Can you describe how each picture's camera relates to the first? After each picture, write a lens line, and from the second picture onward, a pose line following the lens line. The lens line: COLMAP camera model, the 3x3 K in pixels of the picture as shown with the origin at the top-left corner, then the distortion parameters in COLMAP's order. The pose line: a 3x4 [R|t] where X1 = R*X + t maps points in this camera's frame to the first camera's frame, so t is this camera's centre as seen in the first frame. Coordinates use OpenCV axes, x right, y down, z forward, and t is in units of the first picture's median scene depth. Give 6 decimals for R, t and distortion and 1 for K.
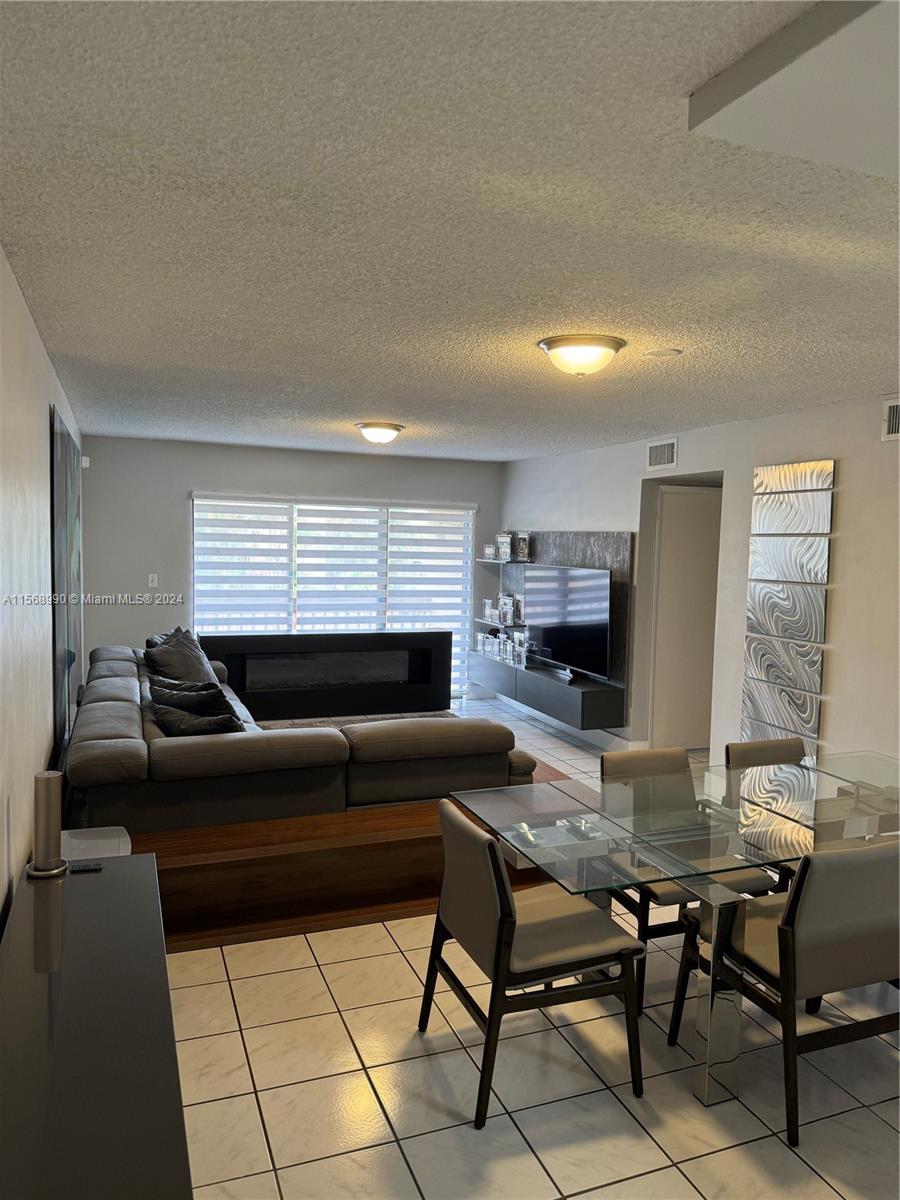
lens RADIAL K [[843.1, 0, 450.0], [0, 843.1, 600.0], [0, 0, 1]] dist [0.006242, 0.002659]
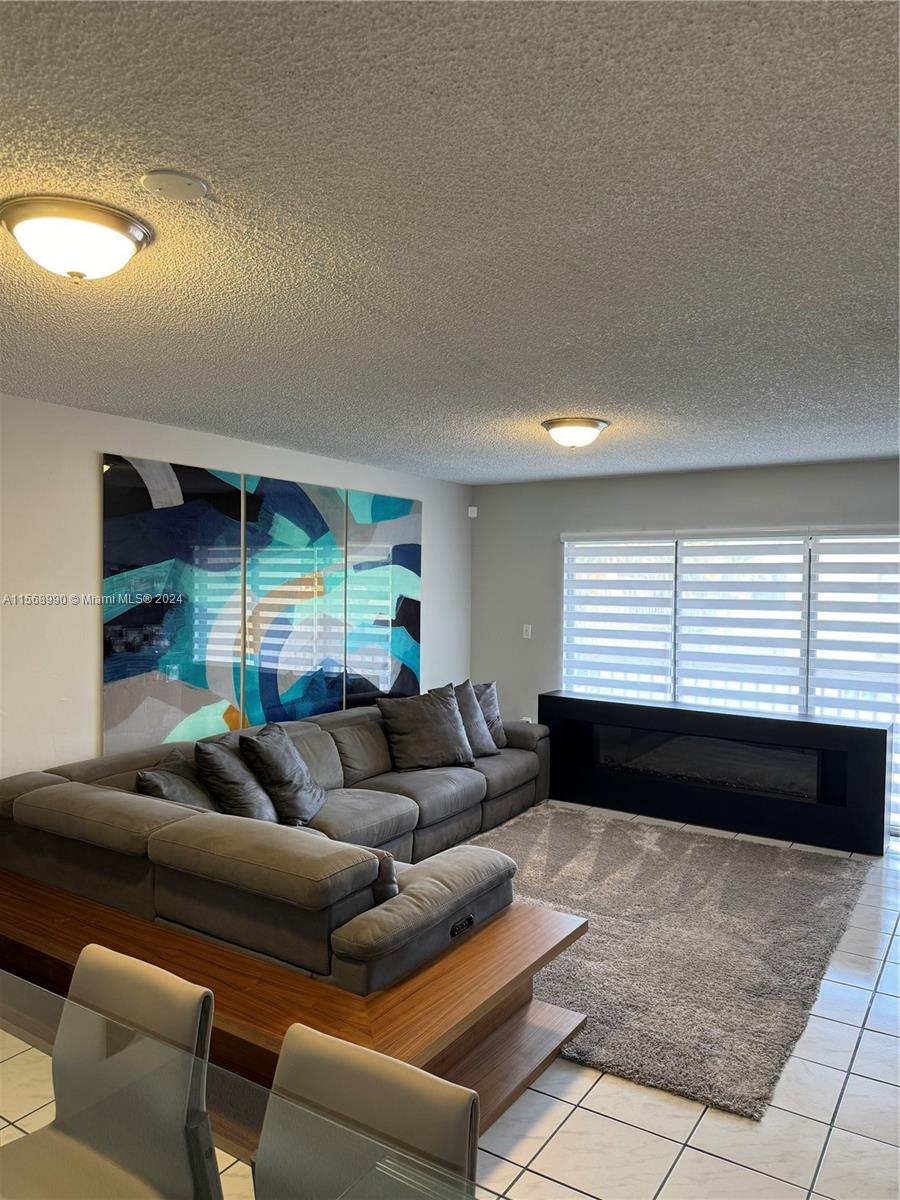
lens RADIAL K [[851.1, 0, 449.0], [0, 851.1, 578.3], [0, 0, 1]] dist [0.092351, -0.000943]
pose [[0.579792, -0.026333, -0.814339, 0.362129], [-0.060046, 0.995379, -0.074938, -0.006407], [0.812549, 0.092346, 0.575531, 0.383568]]
